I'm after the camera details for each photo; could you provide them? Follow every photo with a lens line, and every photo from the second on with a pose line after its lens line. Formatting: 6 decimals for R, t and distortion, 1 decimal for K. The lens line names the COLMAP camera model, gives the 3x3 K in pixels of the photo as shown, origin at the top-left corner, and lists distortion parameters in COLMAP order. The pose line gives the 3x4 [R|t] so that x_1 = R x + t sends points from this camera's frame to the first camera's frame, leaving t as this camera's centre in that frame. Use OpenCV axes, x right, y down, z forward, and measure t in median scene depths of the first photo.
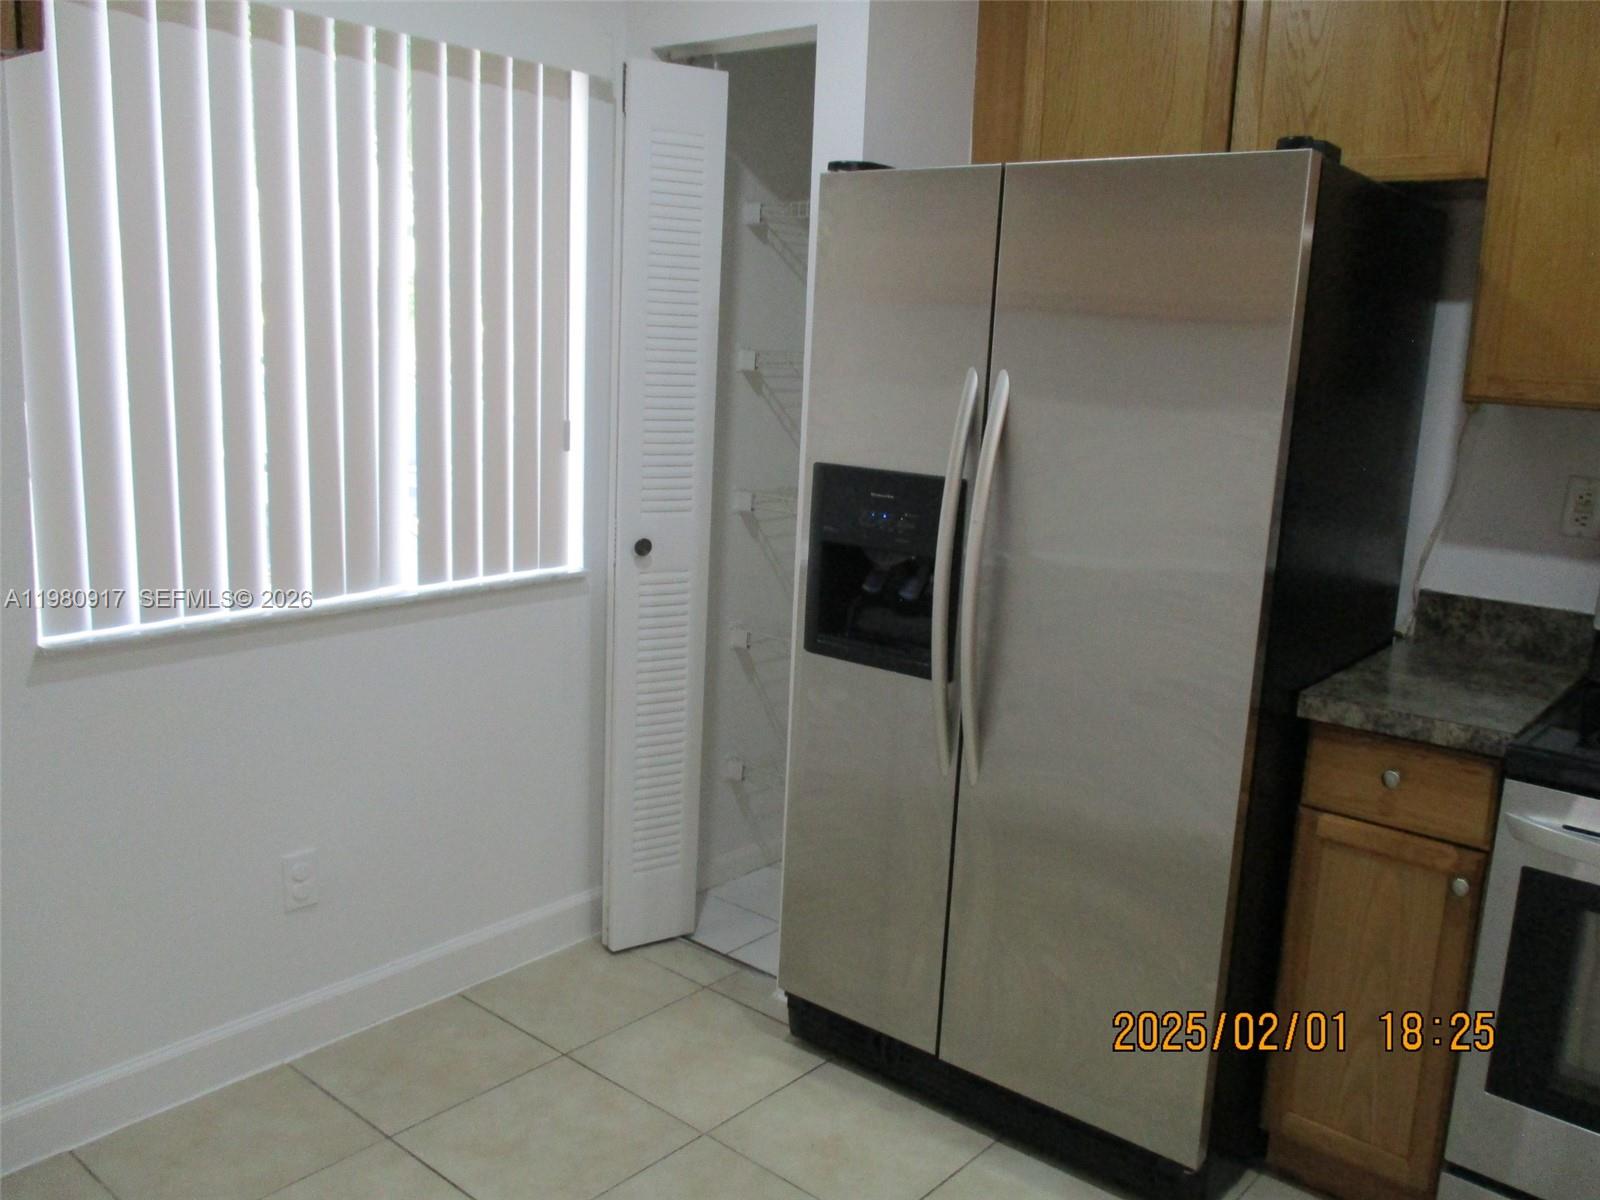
lens RADIAL K [[1334.1, 0, 812.2], [0, 1334.1, 588.3], [0, 0, 1]] dist [-0.027719, 0.012457]
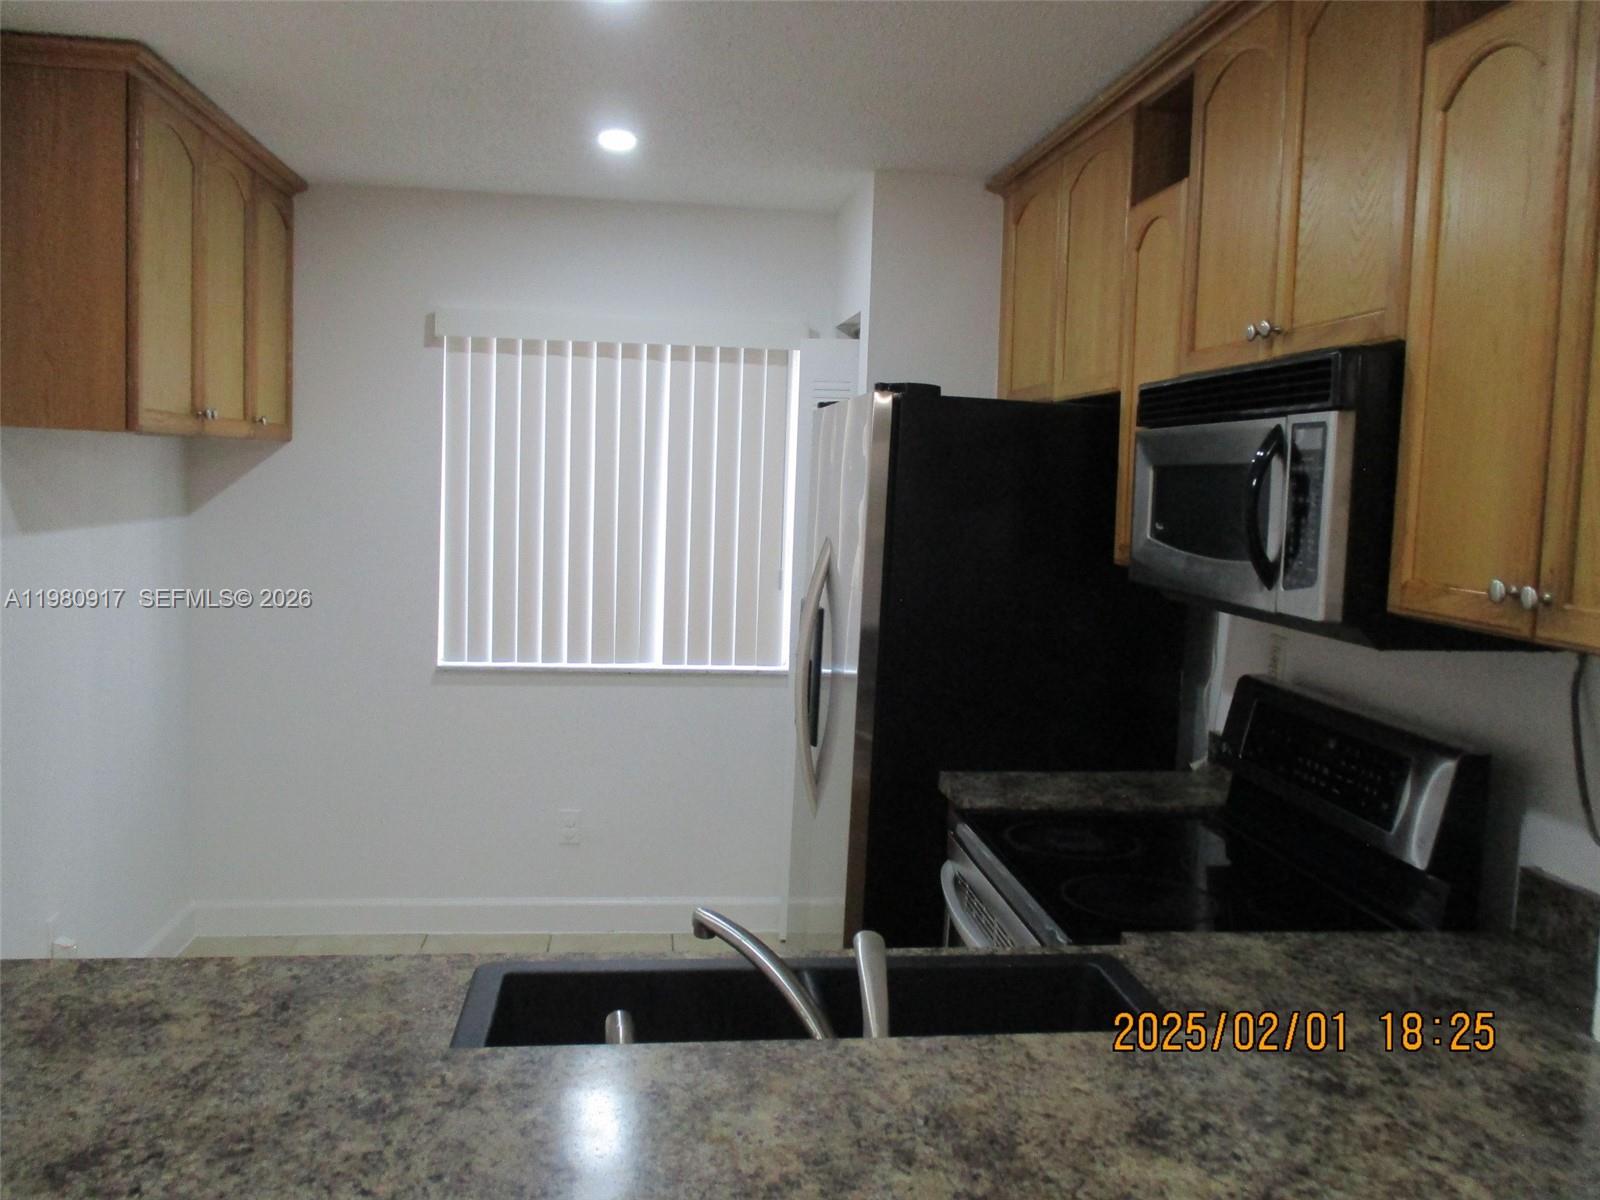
lens RADIAL K [[1334.1, 0, 821.4], [0, 1334.1, 560.1], [0, 0, 1]] dist [-0.027719, 0.012457]
pose [[0.736377, 0.022637, -0.676193, 1.139391], [-0.130400, 0.985450, -0.109016, 0.029499], [0.663886, 0.168452, 0.728614, -0.103325]]
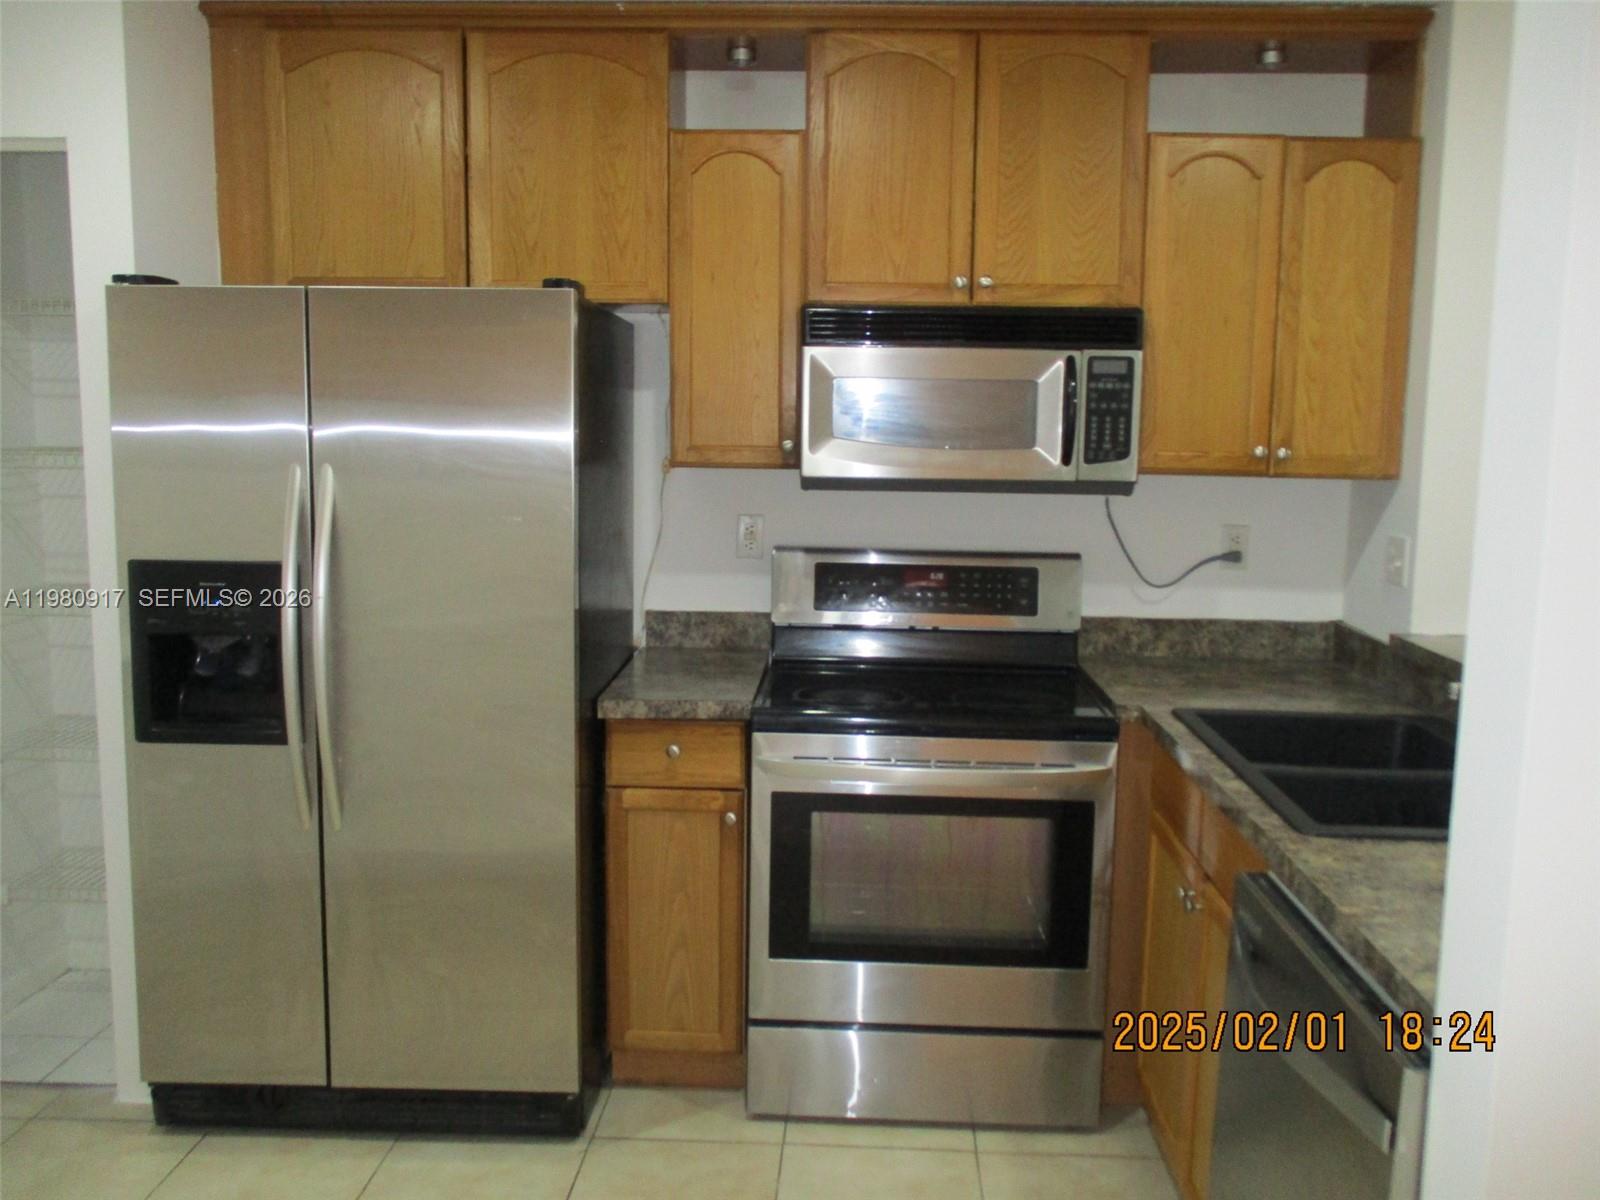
lens RADIAL K [[1334.1, 0, 808.2], [0, 1334.1, 593.2], [0, 0, 1]] dist [-0.027719, 0.012457]
pose [[0.790954, -0.113756, 0.601208, -0.229563], [0.135685, 0.990712, 0.008947, -0.007045], [-0.596642, 0.074498, 0.799042, -0.156079]]
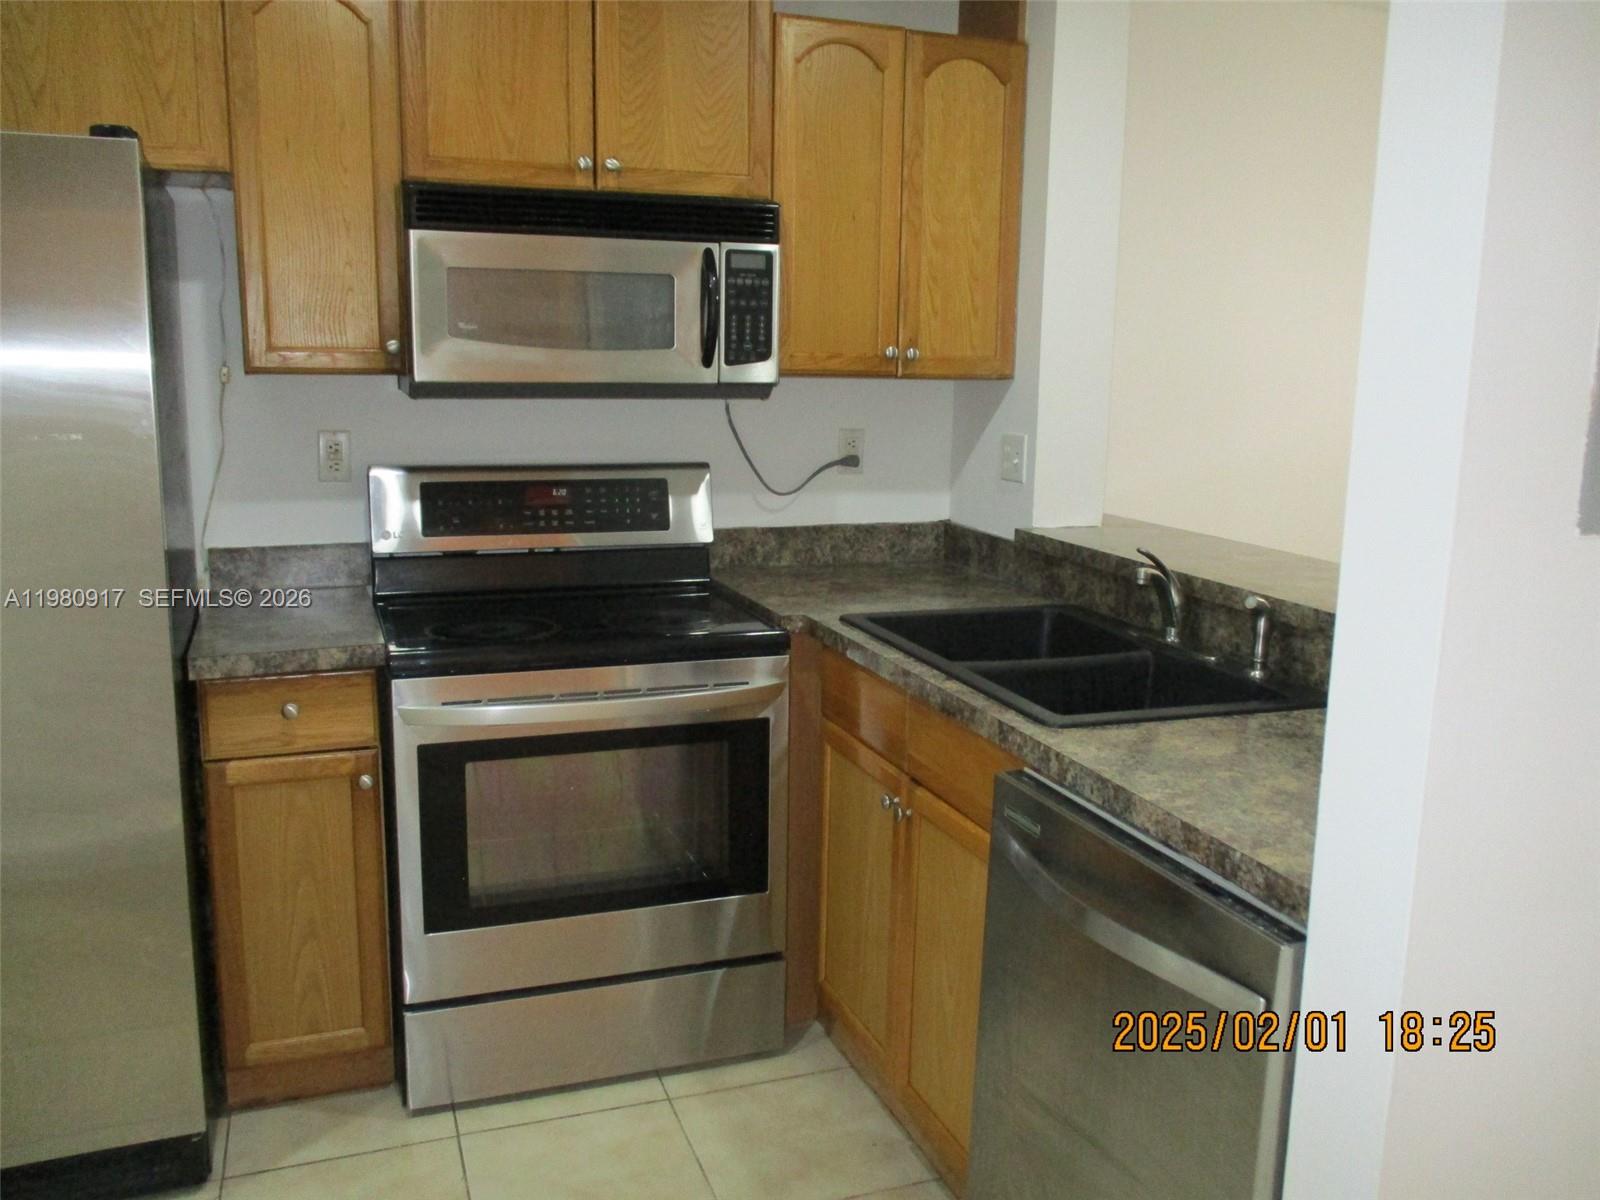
lens RADIAL K [[1334.1, 0, 812.2], [0, 1334.1, 594.5], [0, 0, 1]] dist [-0.027719, 0.012457]
pose [[0.490312, -0.194503, 0.849566, -0.265314], [0.168590, 0.977535, 0.126502, -0.019293], [-0.855086, 0.081203, 0.512088, 0.033777]]
